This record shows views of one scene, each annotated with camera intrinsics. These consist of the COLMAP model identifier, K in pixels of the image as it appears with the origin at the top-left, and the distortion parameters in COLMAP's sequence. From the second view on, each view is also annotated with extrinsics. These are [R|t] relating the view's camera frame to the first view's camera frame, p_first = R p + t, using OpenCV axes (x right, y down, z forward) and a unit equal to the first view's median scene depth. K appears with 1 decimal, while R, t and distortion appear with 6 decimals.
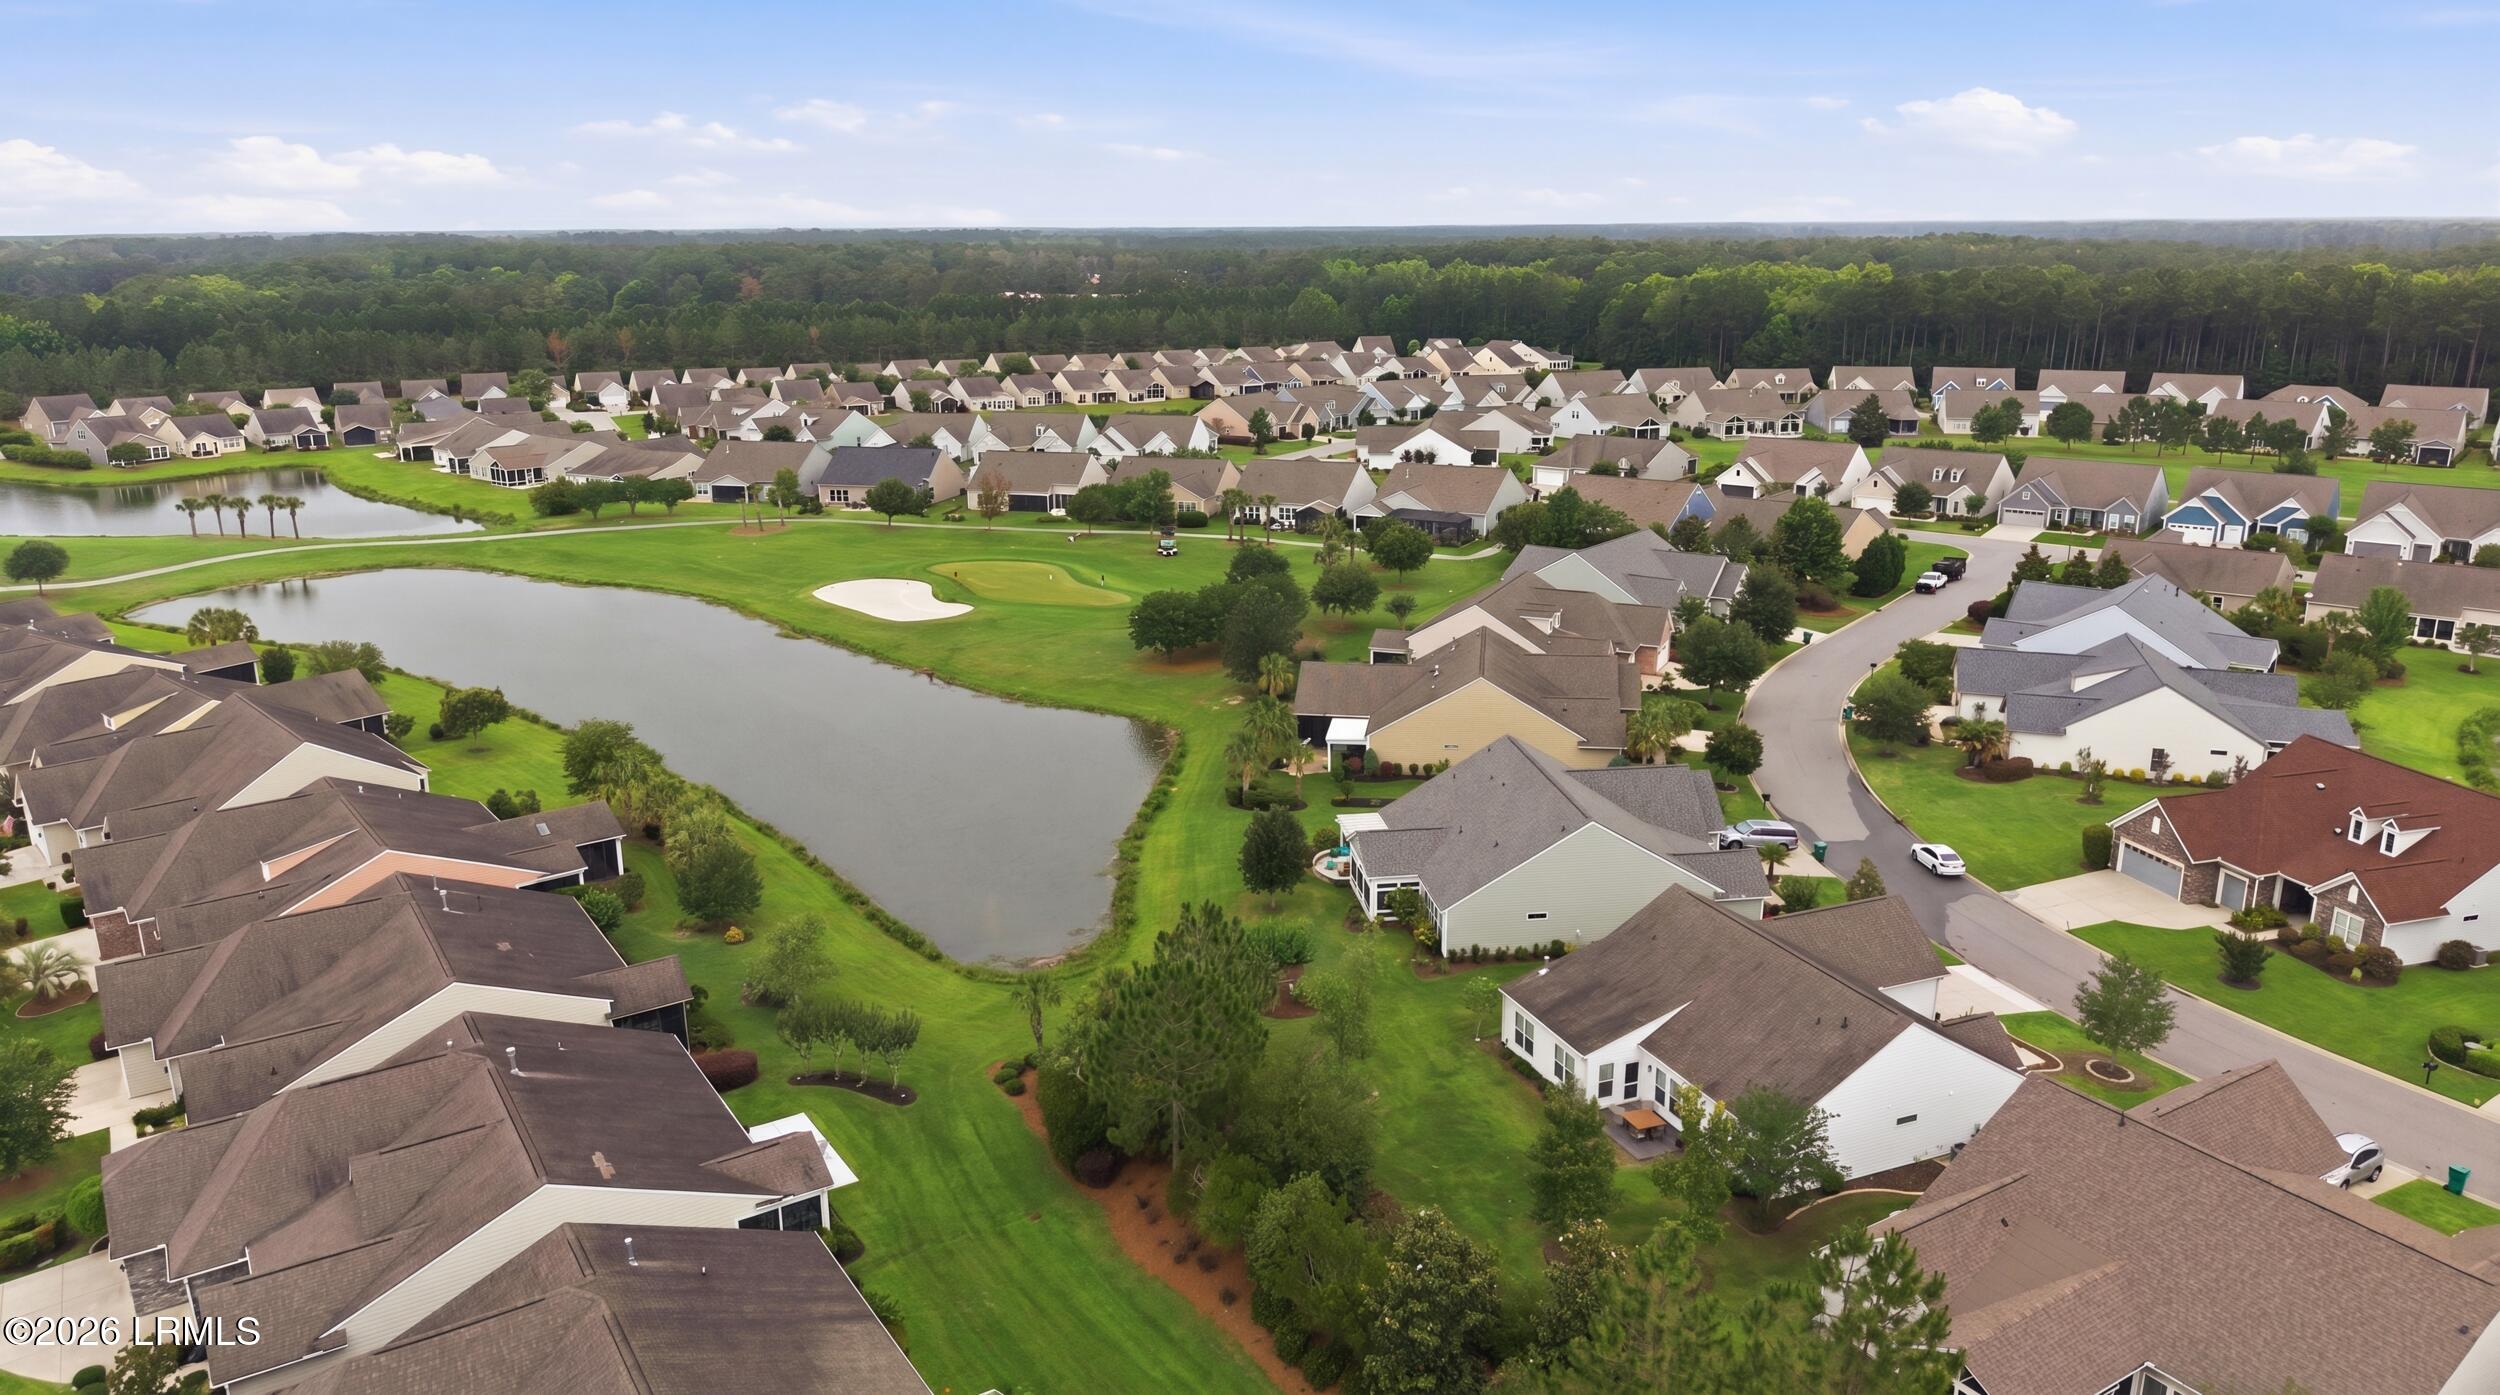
lens RADIAL K [[1675.5, 0, 1244.1], [0, 1675.5, 708.2], [0, 0, 1]] dist [0.004463, 0.002353]
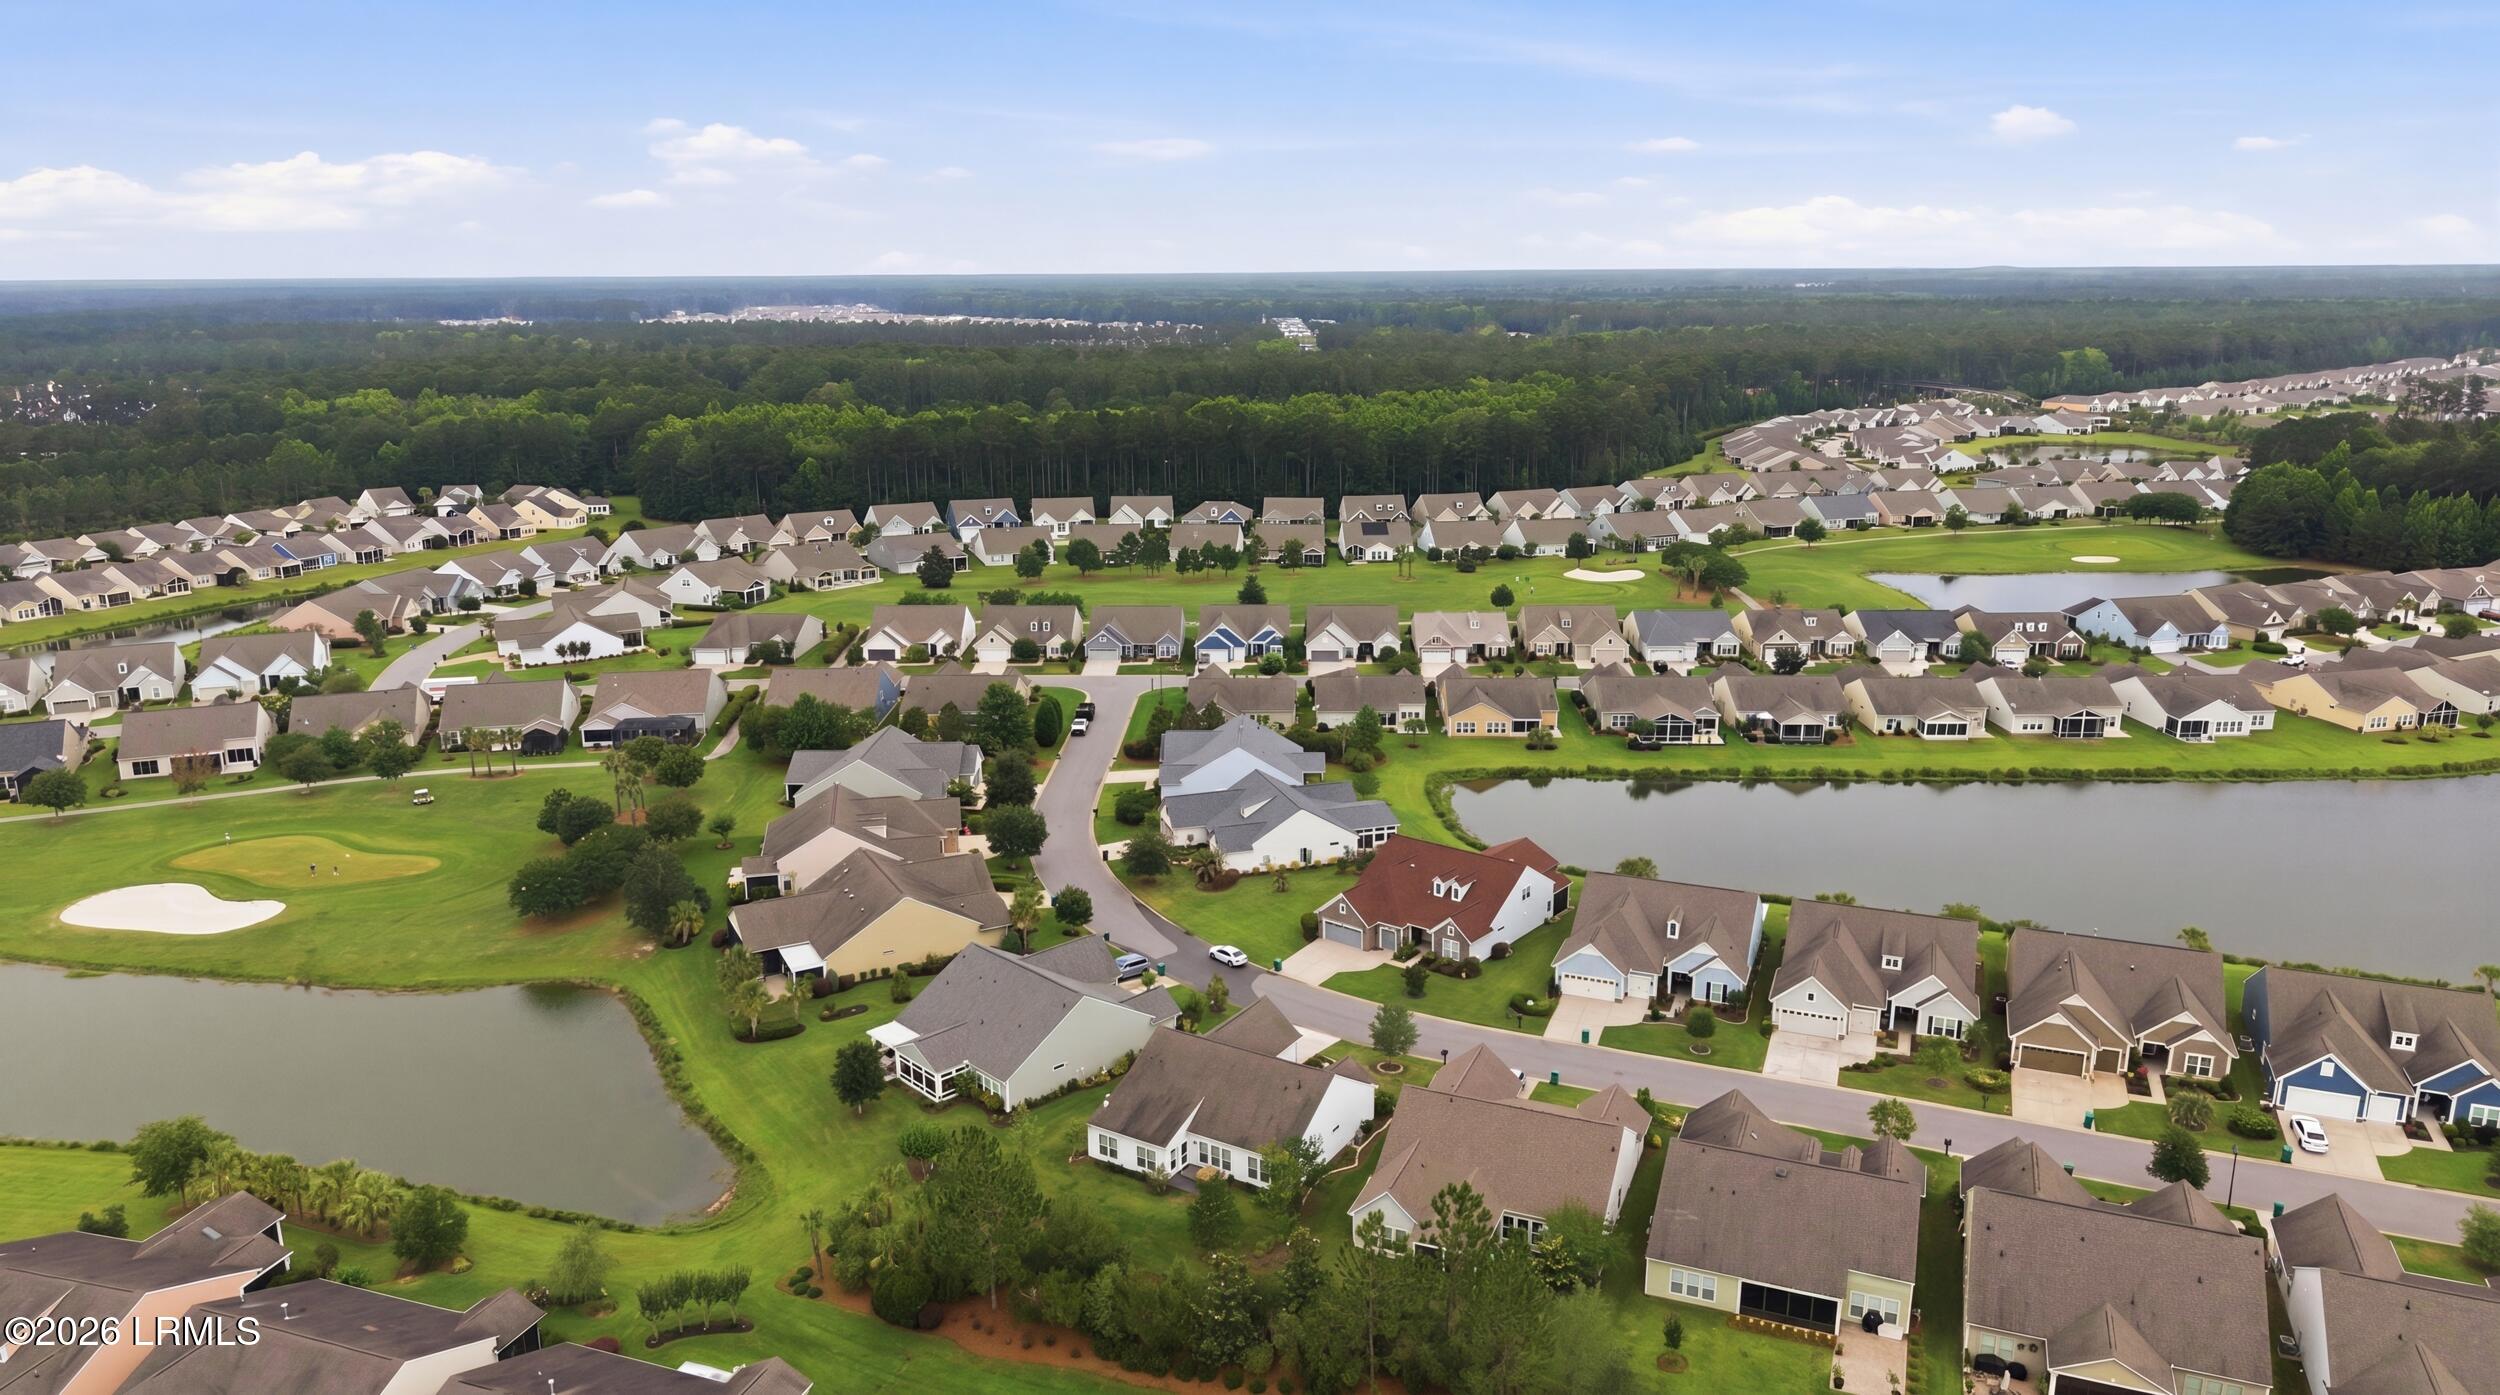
lens RADIAL K [[1675.5, 0, 1250.2], [0, 1675.5, 692.0], [0, 0, 1]] dist [0.004463, 0.002353]
pose [[0.800047, -0.147732, 0.581464, -0.391334], [0.166537, 0.985805, 0.021322, -0.161427], [-0.576360, 0.079776, 0.813293, -0.270876]]
